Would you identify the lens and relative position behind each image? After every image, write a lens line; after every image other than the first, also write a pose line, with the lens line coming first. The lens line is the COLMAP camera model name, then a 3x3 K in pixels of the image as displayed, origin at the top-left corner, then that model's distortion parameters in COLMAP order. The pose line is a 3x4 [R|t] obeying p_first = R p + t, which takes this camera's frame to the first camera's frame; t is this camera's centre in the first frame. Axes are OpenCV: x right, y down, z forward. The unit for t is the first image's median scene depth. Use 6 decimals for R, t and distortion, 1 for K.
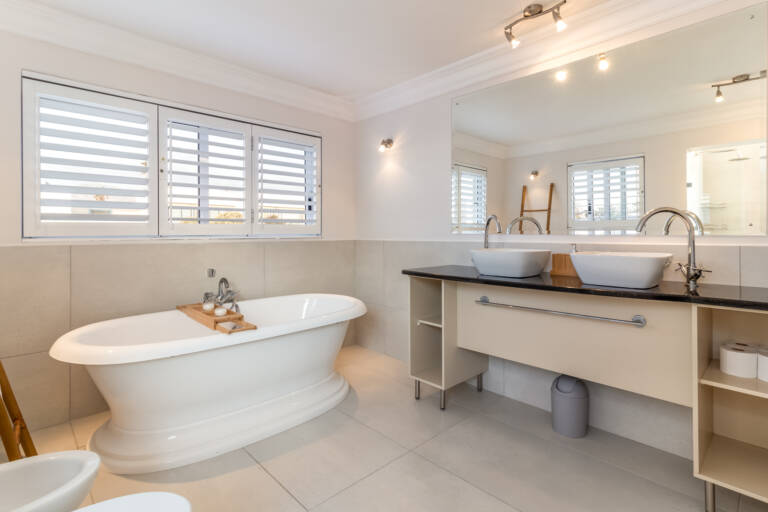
lens RADIAL K [[363.8, 0, 386.1], [0, 363.8, 236.5], [0, 0, 1]] dist [-0.000185, 0.000505]
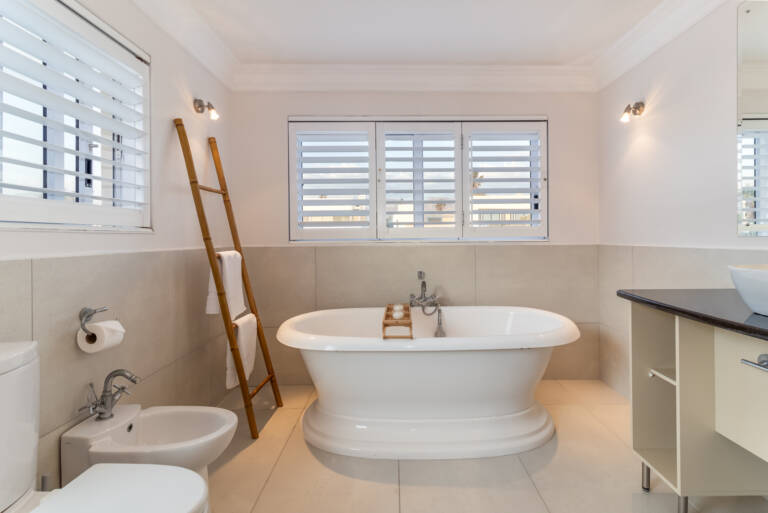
lens RADIAL K [[371.3, 0, 401.3], [0, 371.3, 241.3], [0, 0, 1]] dist [0.004351, -0.000272]
pose [[0.748090, 0.005169, -0.663577, 0.175607], [-0.000706, 0.999975, 0.006994, -0.003165], [0.663596, -0.004763, 0.748076, 0.183767]]
